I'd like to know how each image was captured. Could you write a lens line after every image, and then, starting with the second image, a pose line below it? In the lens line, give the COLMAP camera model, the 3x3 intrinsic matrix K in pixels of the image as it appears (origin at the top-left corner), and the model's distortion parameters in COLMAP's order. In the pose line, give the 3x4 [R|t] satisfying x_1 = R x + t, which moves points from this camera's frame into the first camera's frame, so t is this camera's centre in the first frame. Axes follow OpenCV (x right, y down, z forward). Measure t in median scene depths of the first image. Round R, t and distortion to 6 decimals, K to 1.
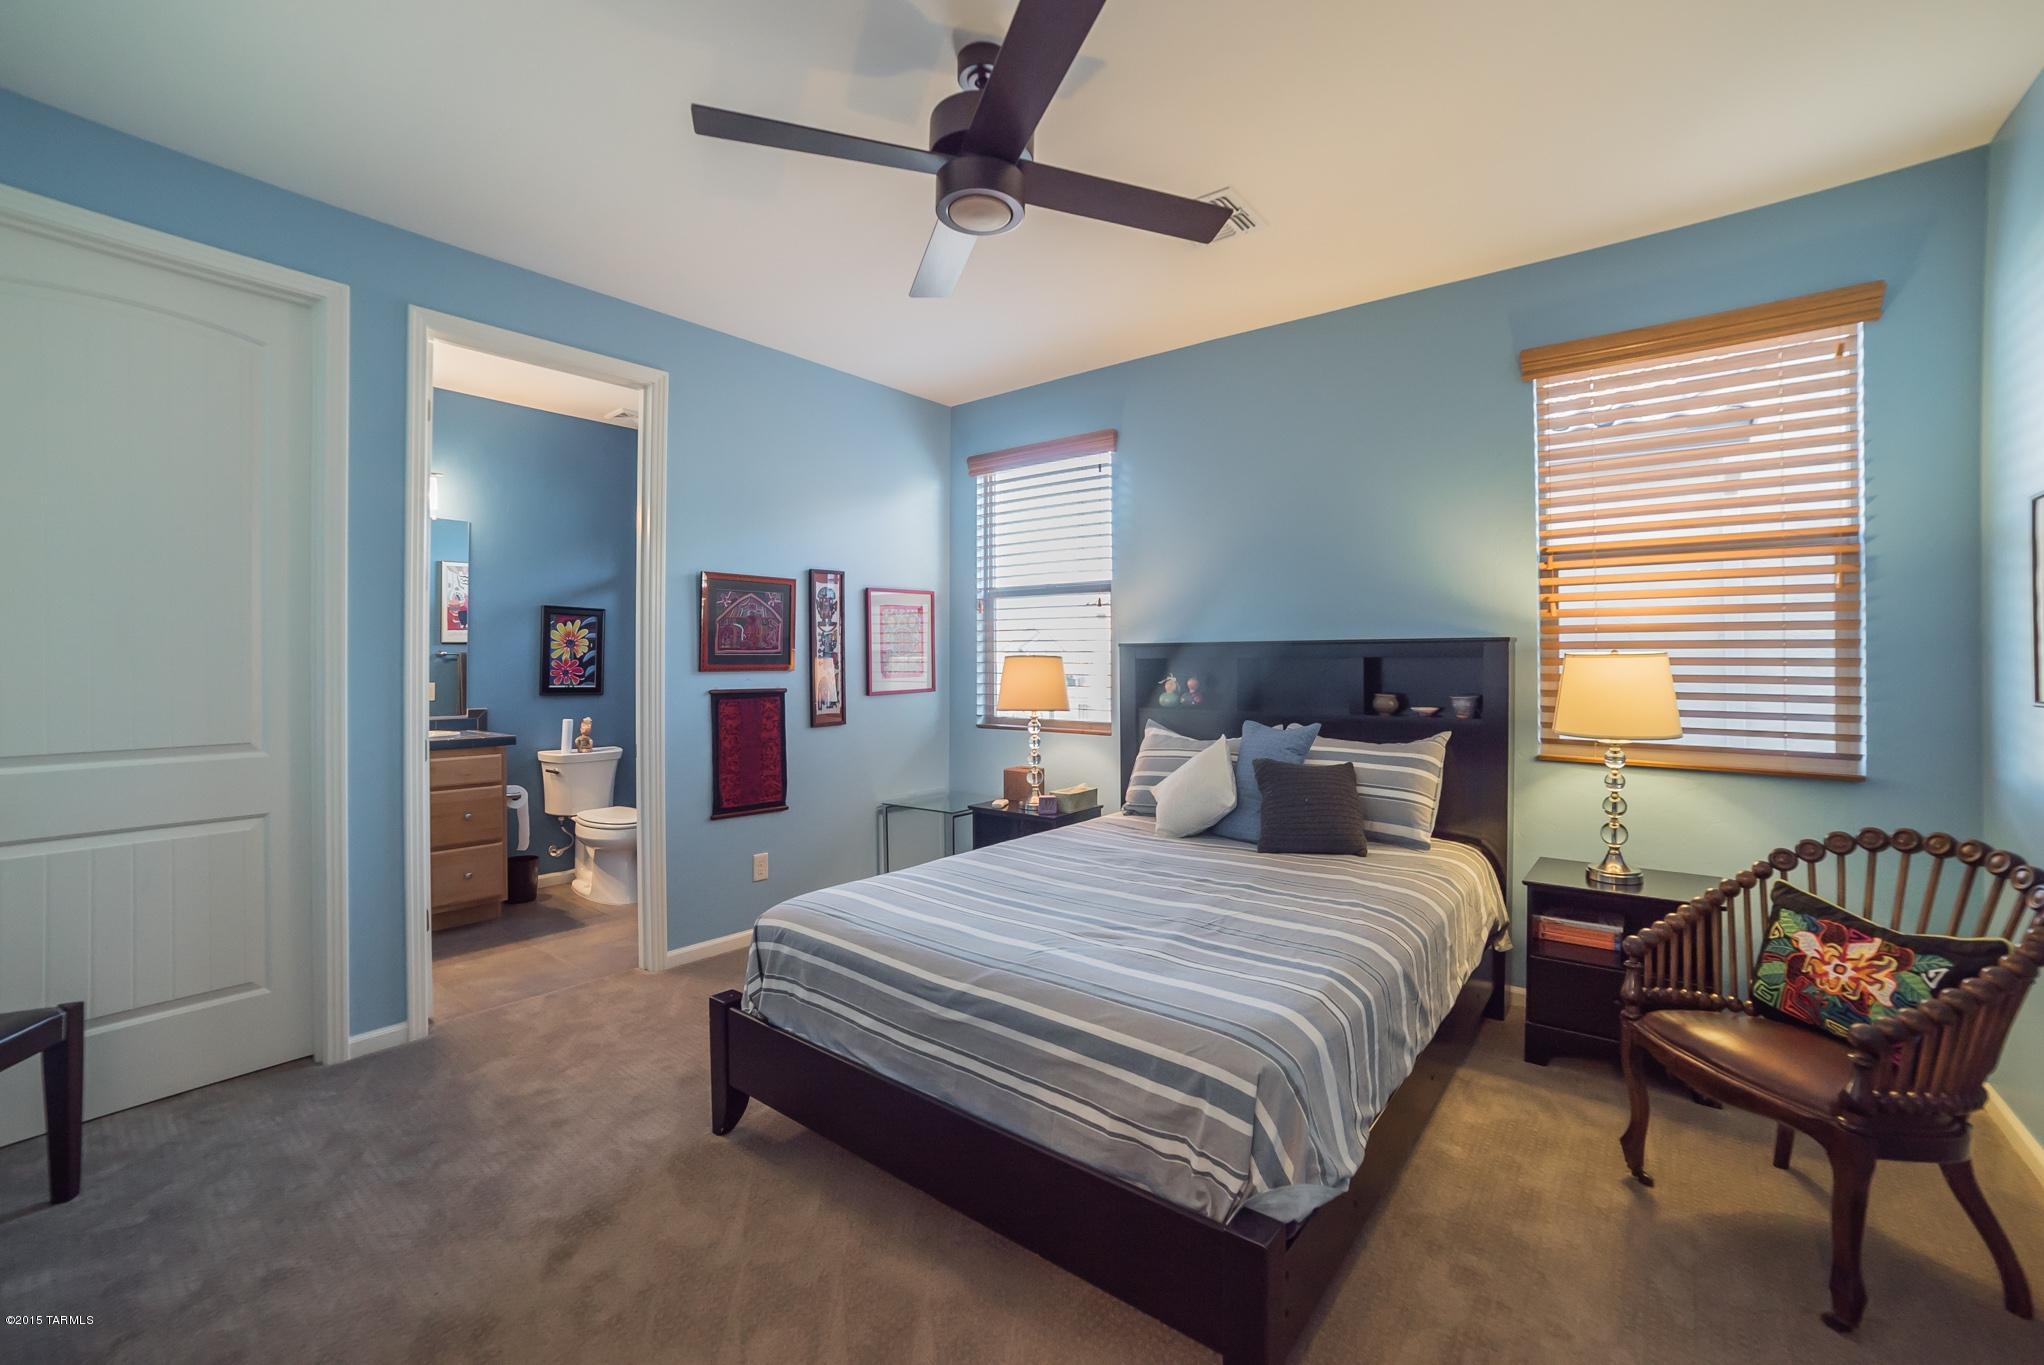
lens RADIAL K [[850.4, 0, 1022.1], [0, 850.4, 663.9], [0, 0, 1]] dist [-0.019167, 0.000552]
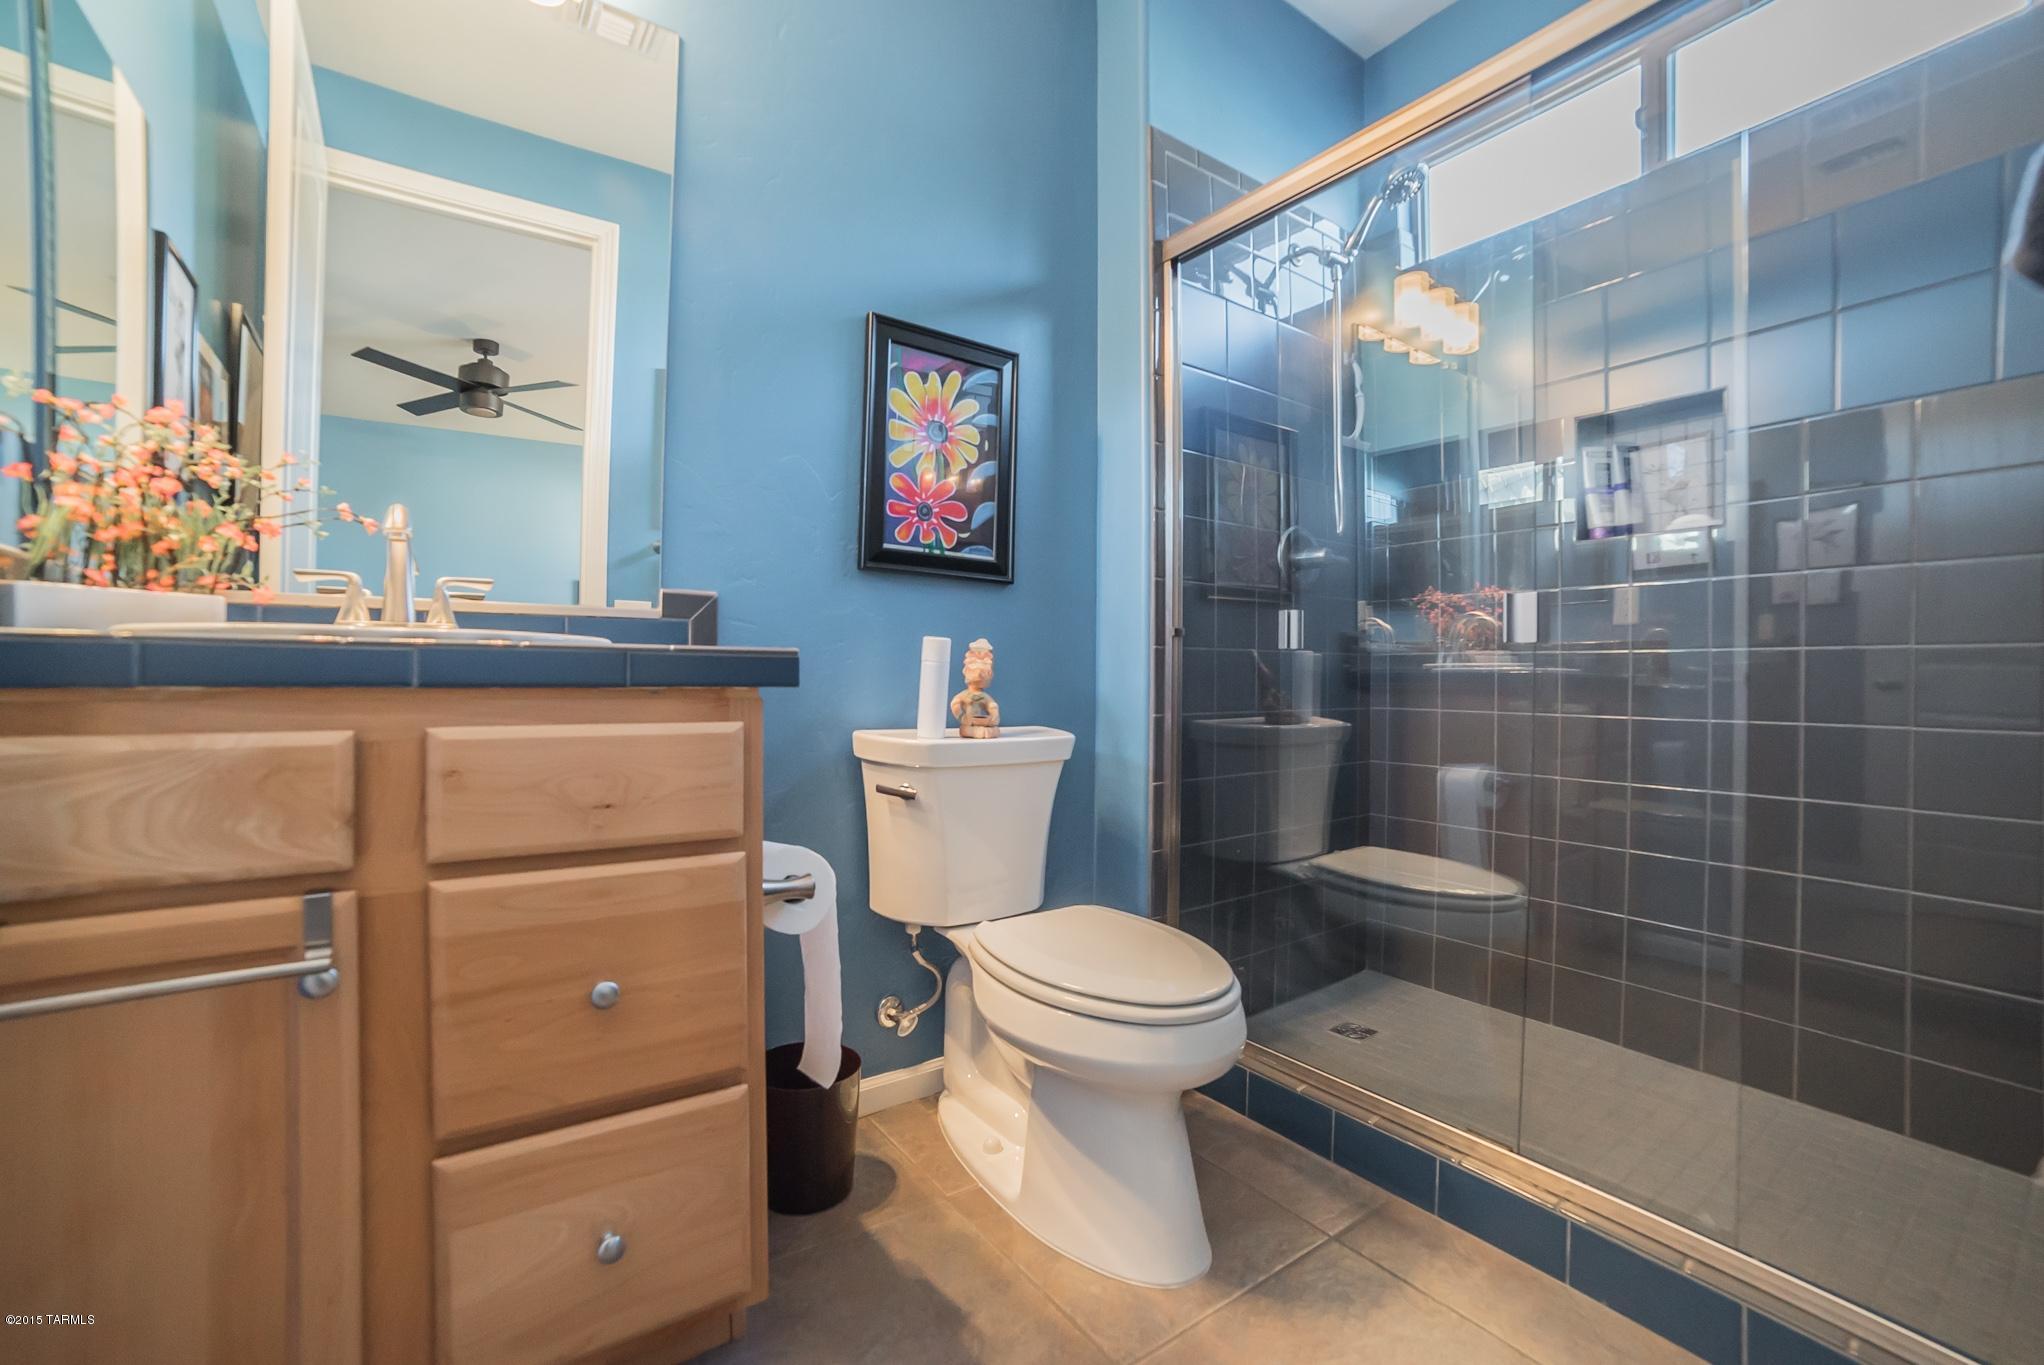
lens RADIAL K [[850.4, 0, 1021.9], [0, 850.4, 682.9], [0, 0, 1]] dist [-0.019167, 0.000552]
pose [[0.959745, 0.009603, -0.280707, -0.404880], [-0.007623, 0.999938, 0.008144, 0.079381], [0.280768, -0.005676, 0.959759, 0.677481]]
